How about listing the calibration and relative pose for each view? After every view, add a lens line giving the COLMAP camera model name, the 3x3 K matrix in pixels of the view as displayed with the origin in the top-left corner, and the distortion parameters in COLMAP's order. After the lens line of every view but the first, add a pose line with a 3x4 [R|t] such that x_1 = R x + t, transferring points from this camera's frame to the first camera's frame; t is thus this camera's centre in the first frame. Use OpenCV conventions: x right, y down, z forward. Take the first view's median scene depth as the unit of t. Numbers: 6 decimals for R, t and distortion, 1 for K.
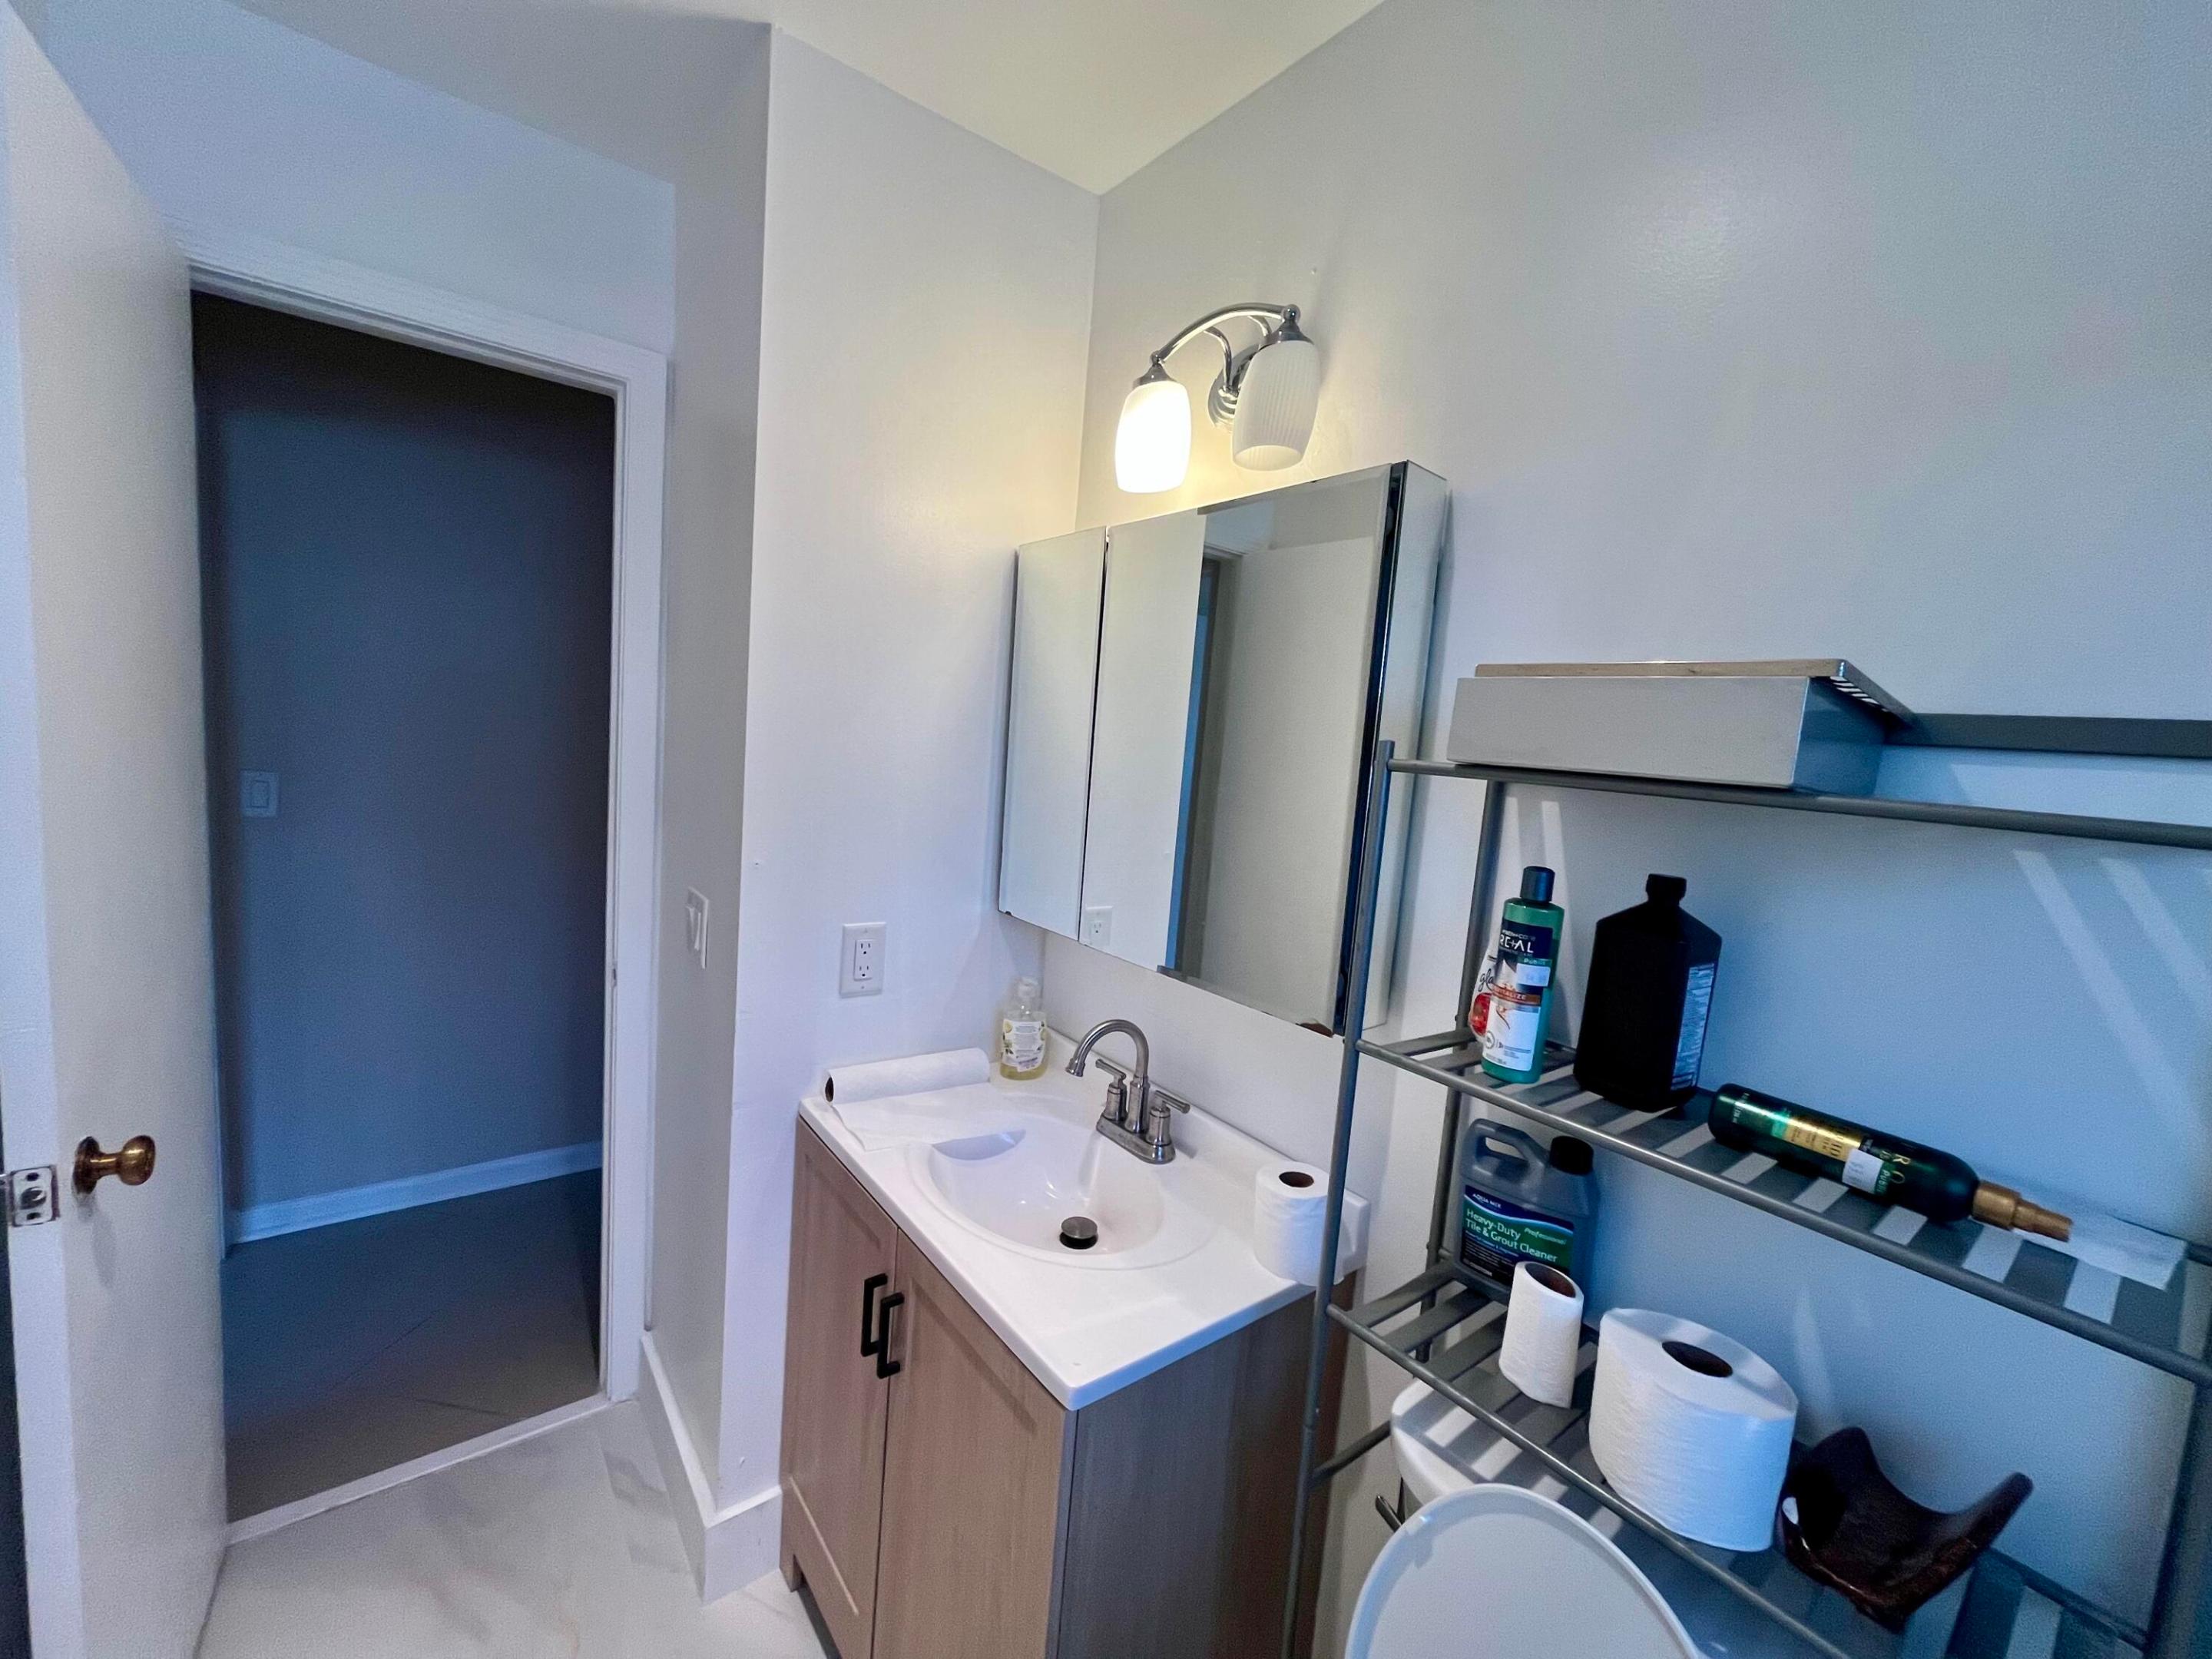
lens RADIAL K [[899.4, 0, 1106.0], [0, 899.4, 829.5], [0, 0, 1]] dist [-0.000205, 0.000064]
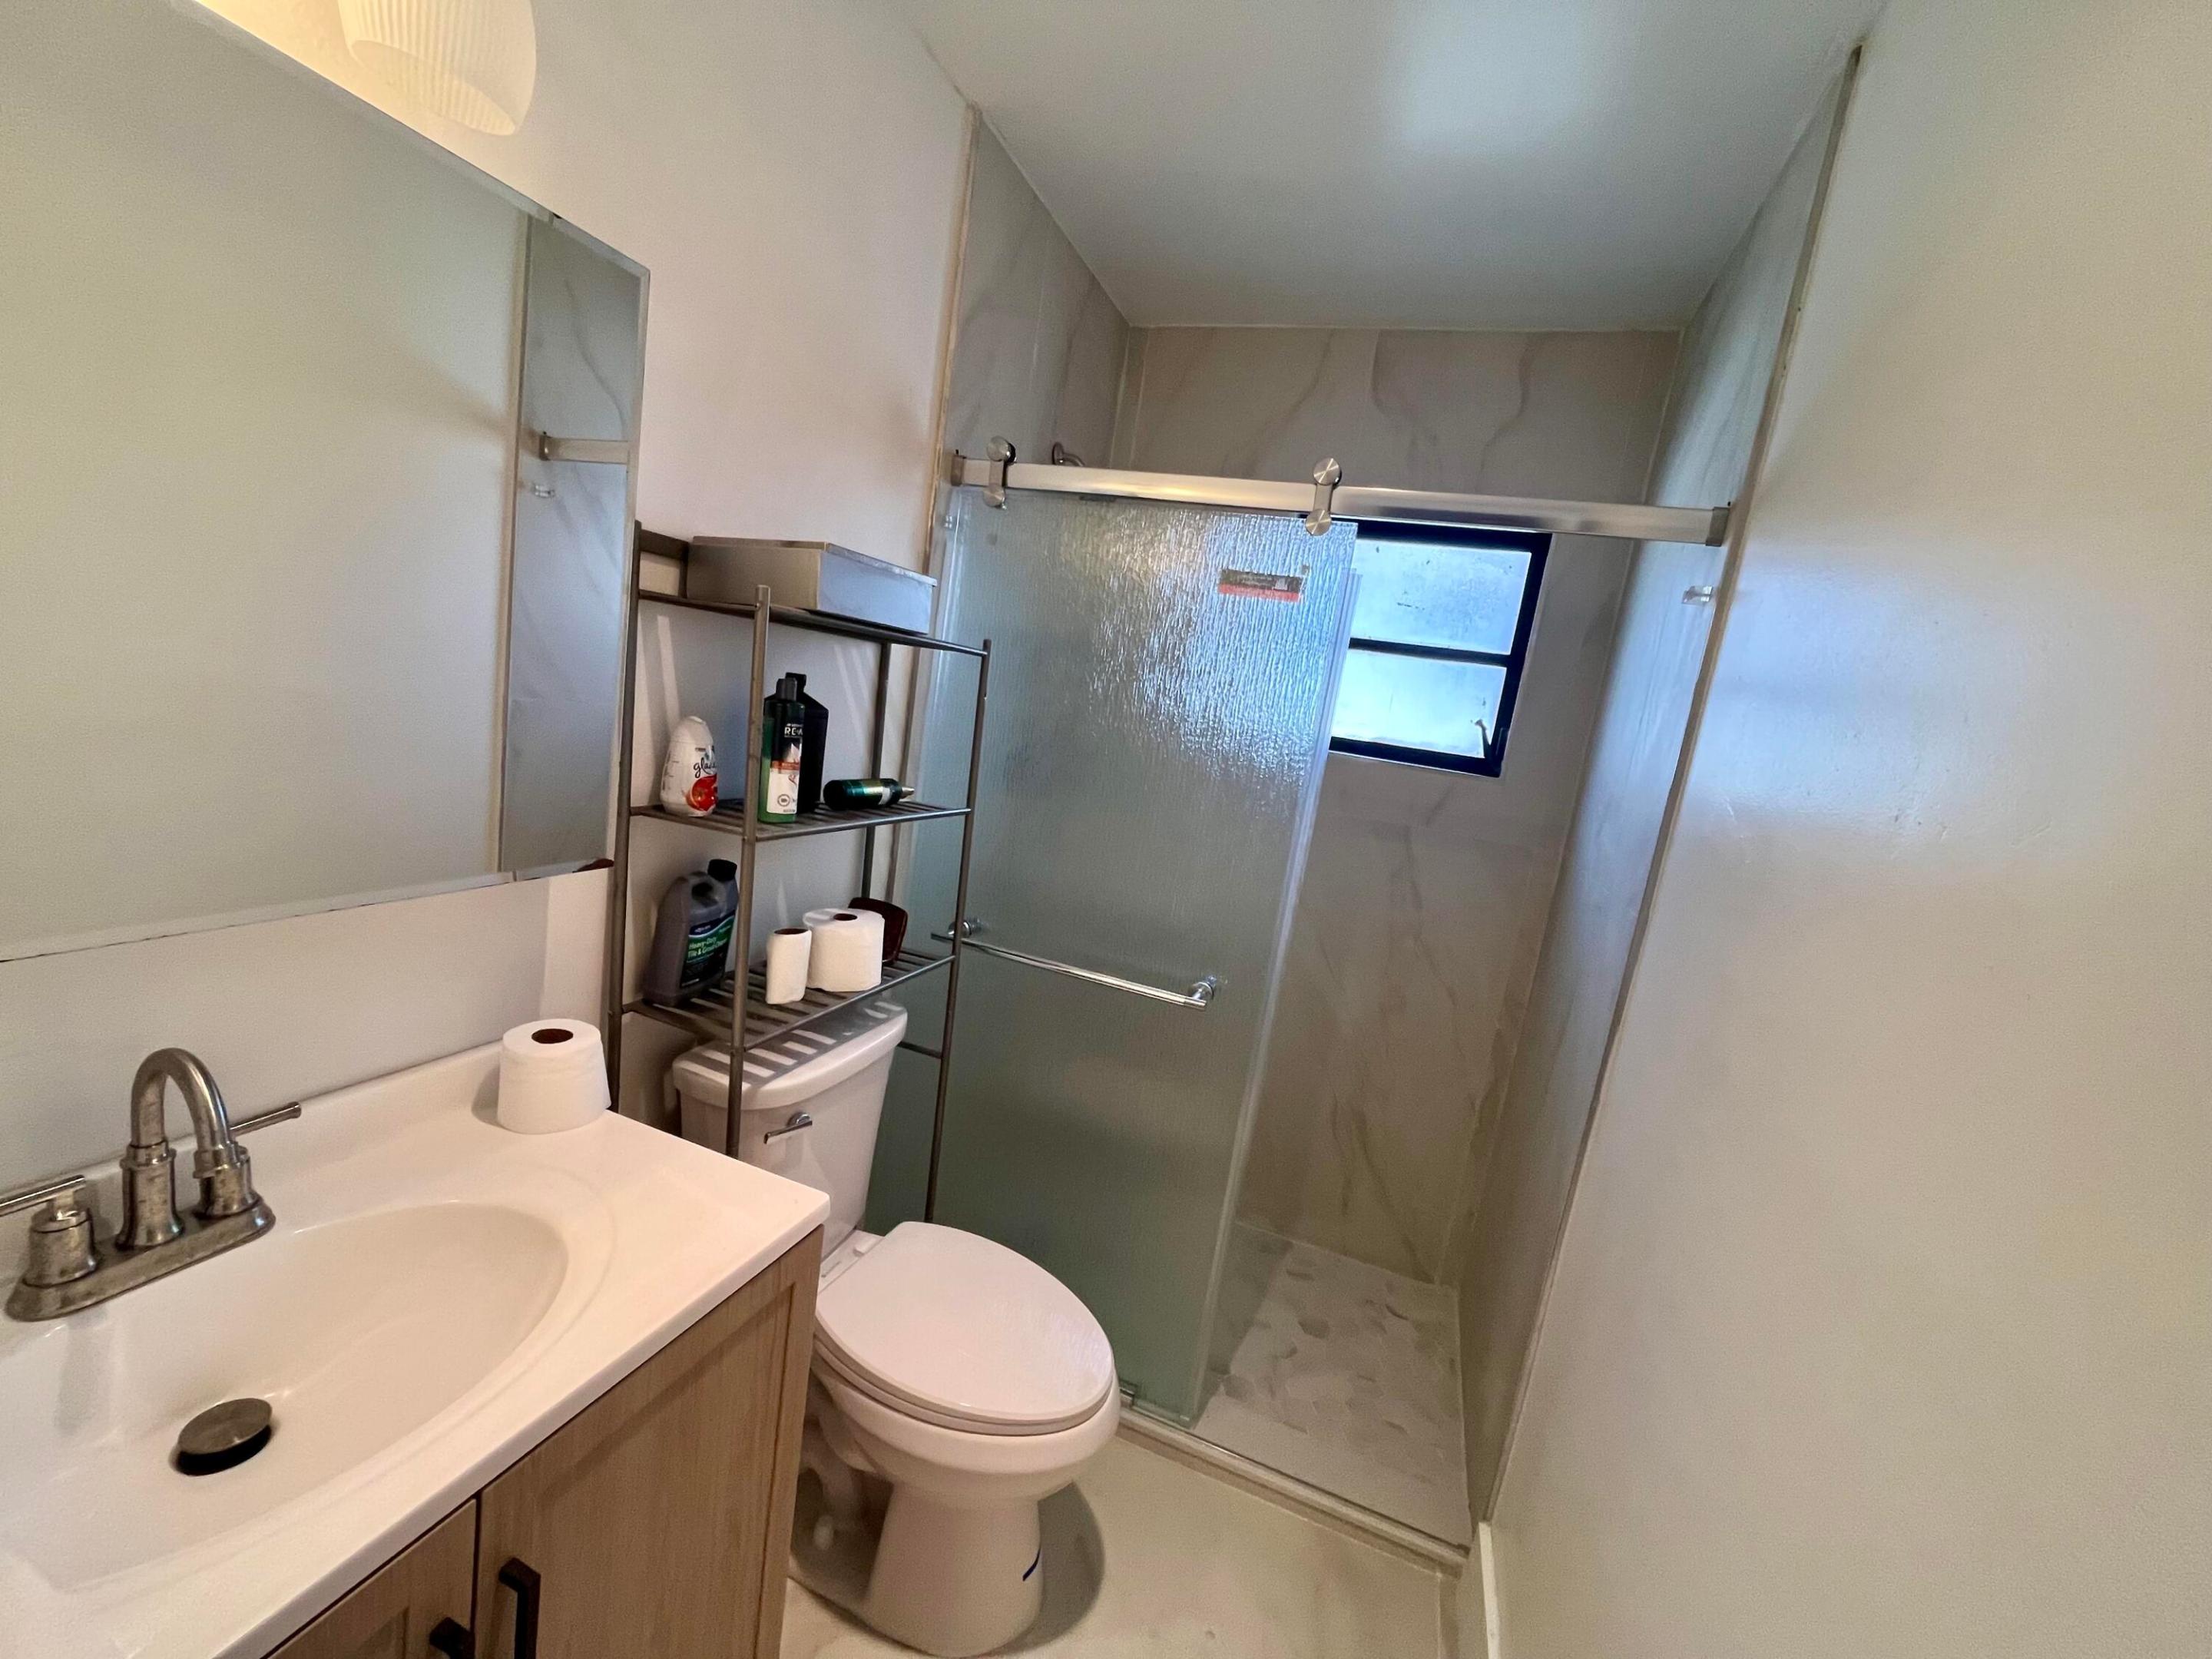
lens RADIAL K [[899.4, 0, 1106.0], [0, 899.4, 829.5], [0, 0, 1]] dist [-0.000205, 0.000064]
pose [[-0.501850, -0.278442, 0.818911, -0.660827], [-0.094101, 0.958725, 0.268313, -0.103338], [-0.859820, 0.057593, -0.507338, 0.816343]]
